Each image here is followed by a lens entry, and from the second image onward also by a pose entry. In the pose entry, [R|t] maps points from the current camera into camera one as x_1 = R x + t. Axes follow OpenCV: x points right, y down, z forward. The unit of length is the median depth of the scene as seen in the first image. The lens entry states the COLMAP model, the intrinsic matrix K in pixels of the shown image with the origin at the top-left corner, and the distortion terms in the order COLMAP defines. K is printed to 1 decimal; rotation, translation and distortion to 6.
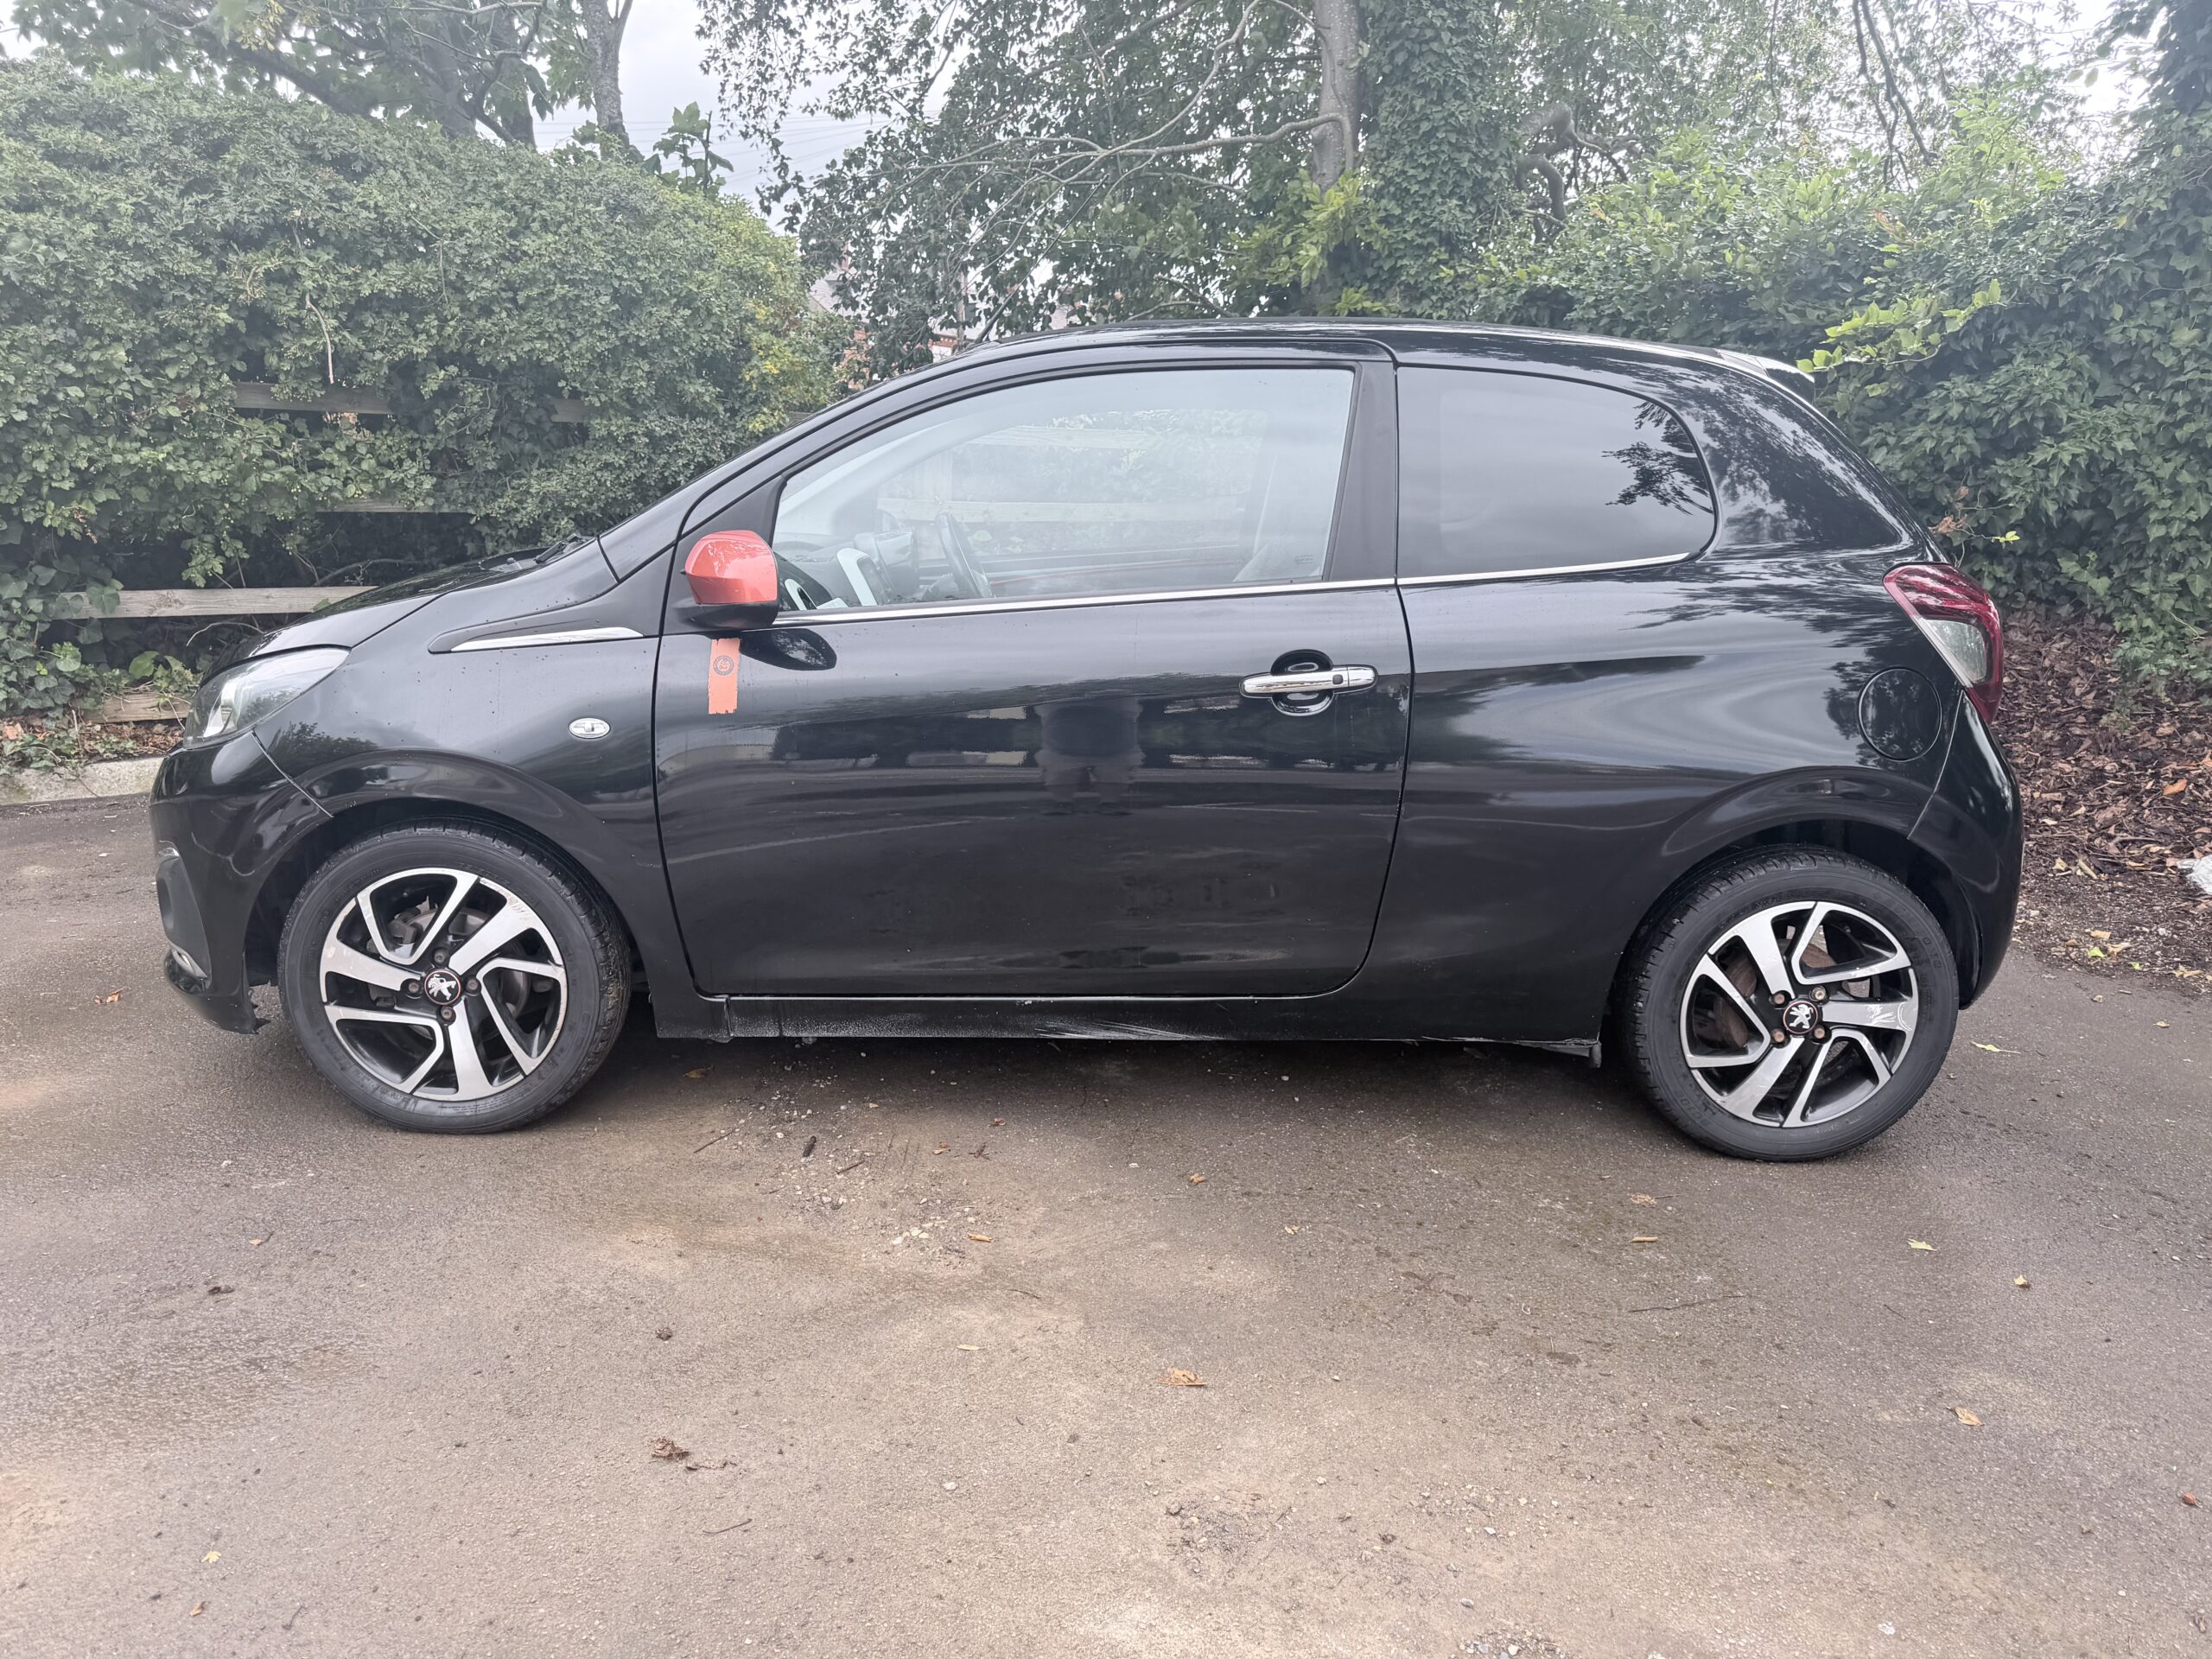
lens RADIAL K [[1603.9, 0, 1106.0], [0, 1603.9, 829.5], [0, 0, 1]] dist [0.006084, 0.011224]
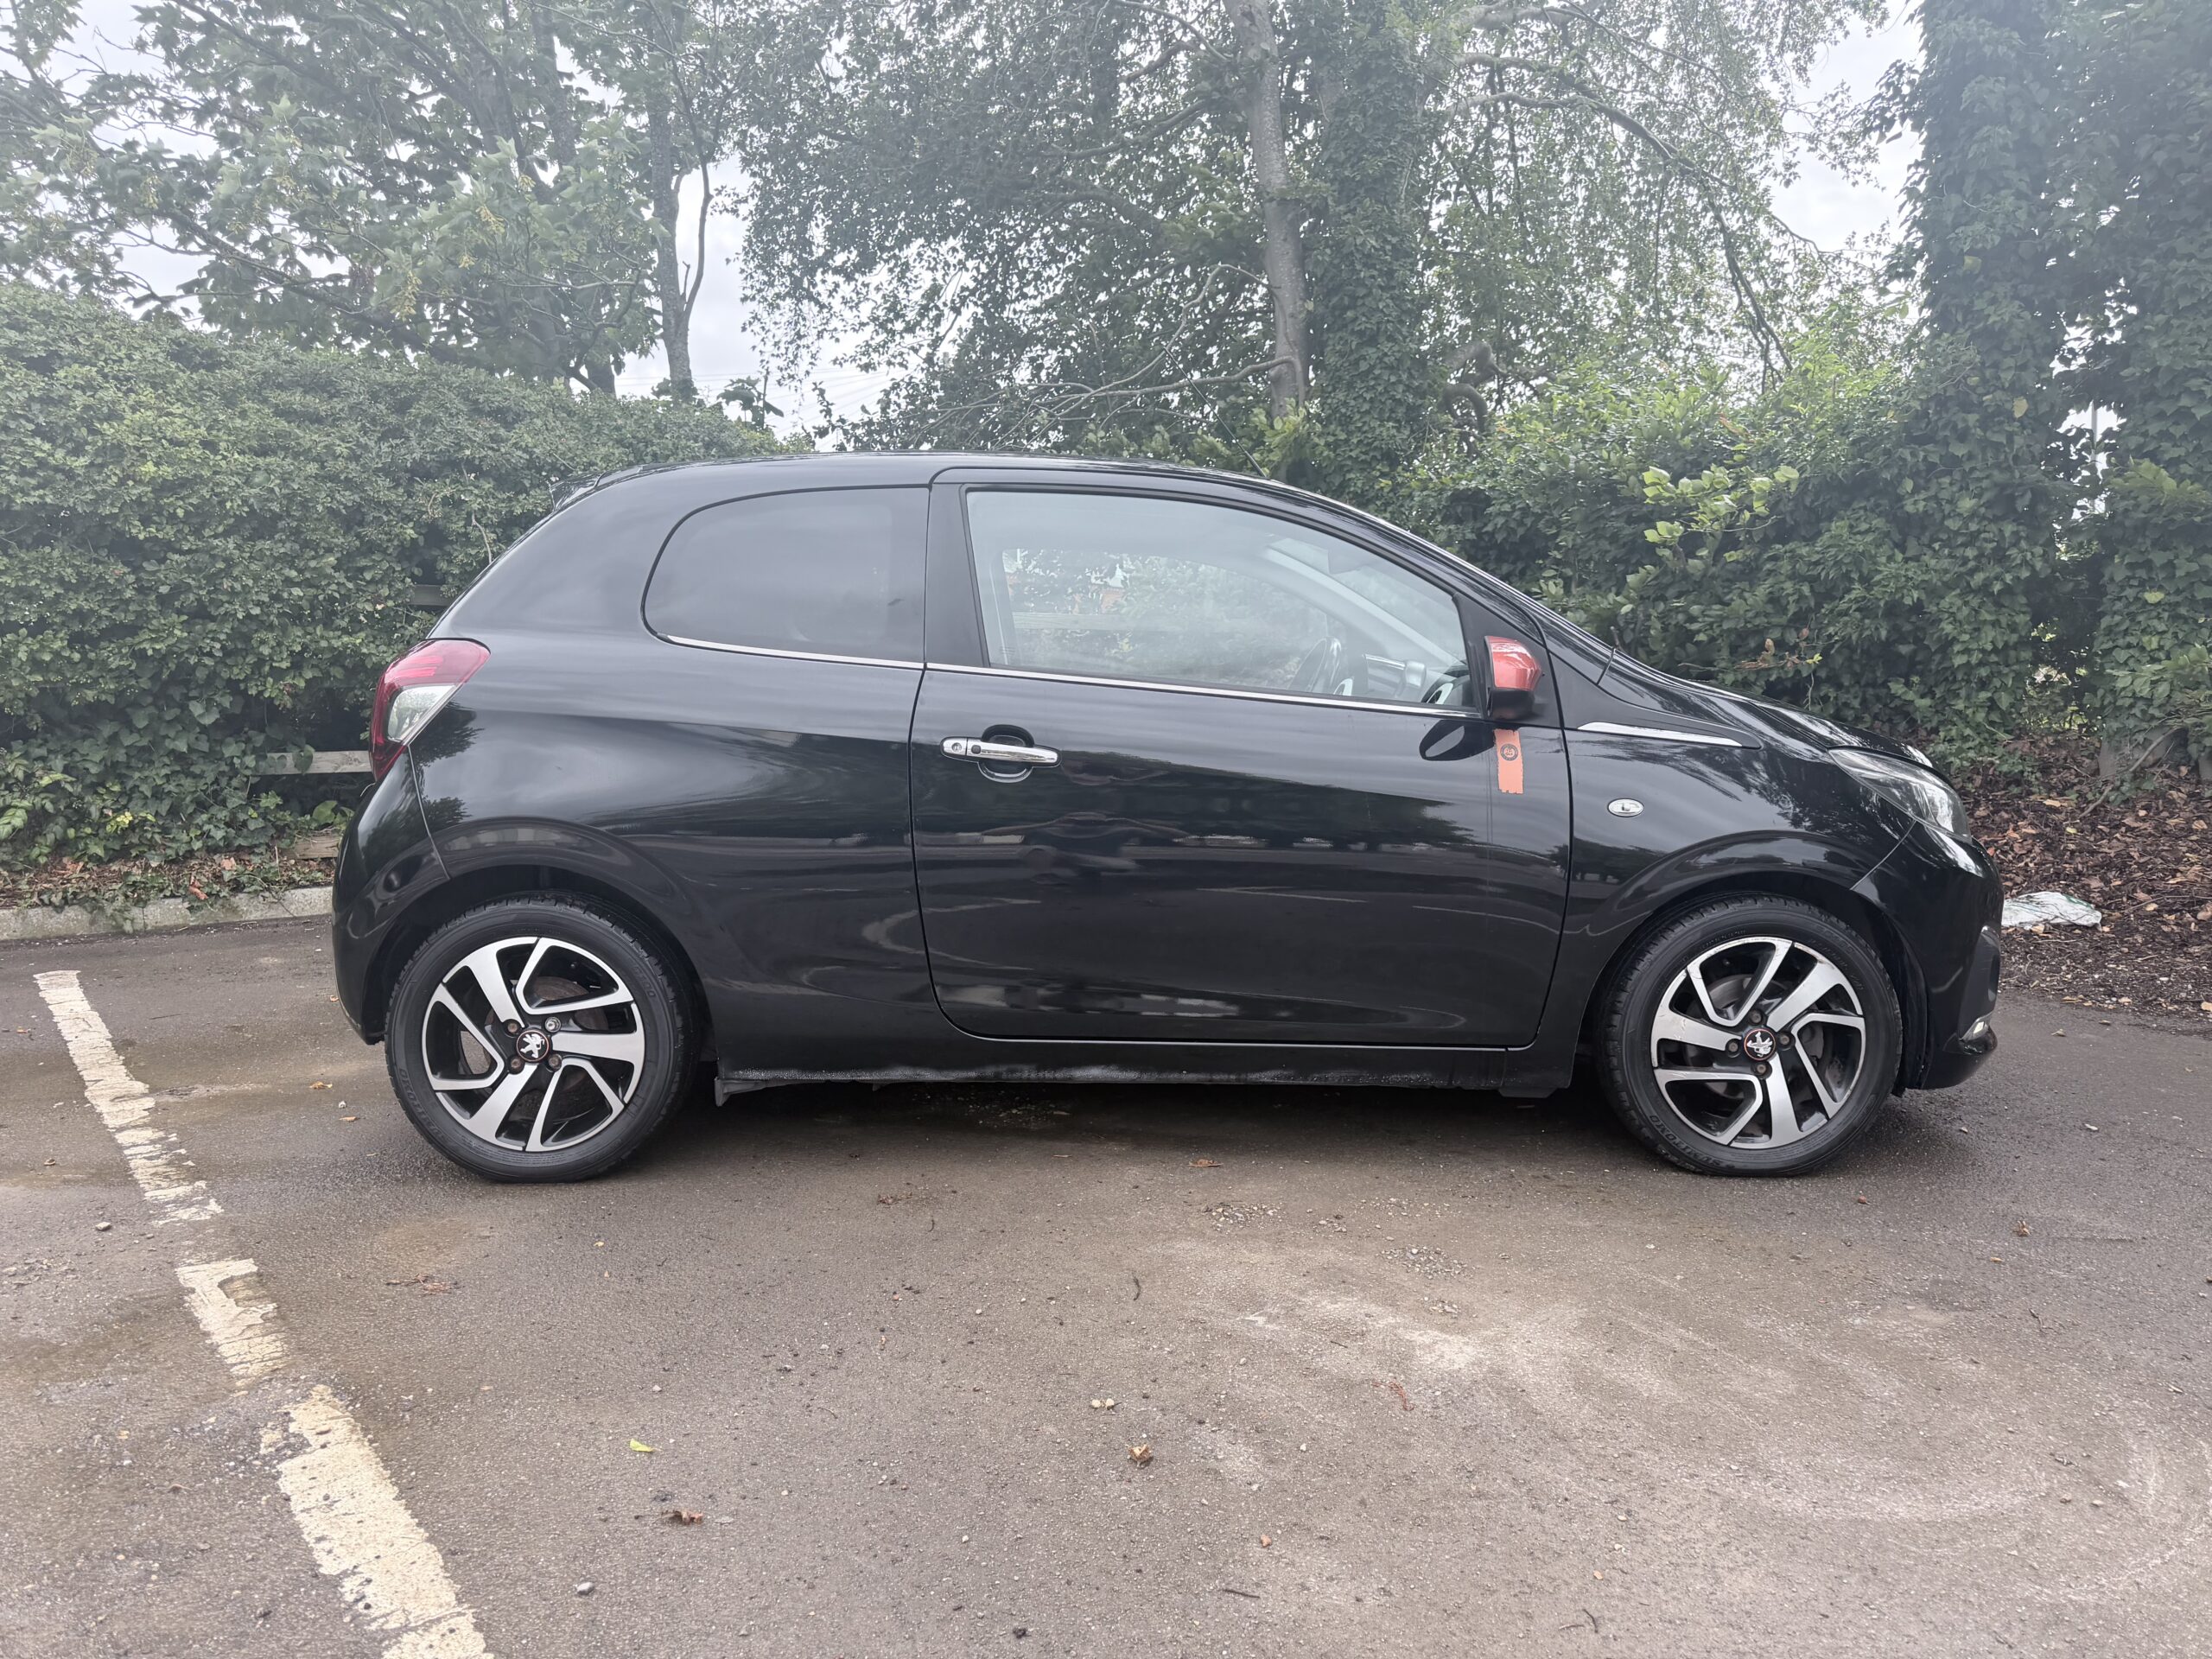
lens RADIAL K [[1588.5, 0, 1106.0], [0, 1588.5, 829.5], [0, 0, 1]] dist [0.068523, -0.056123]
pose [[0.999550, -0.028736, 0.008568, -0.021003], [0.029621, 0.990683, -0.132931, 0.090105], [-0.004668, 0.133125, 0.991088, -0.206232]]
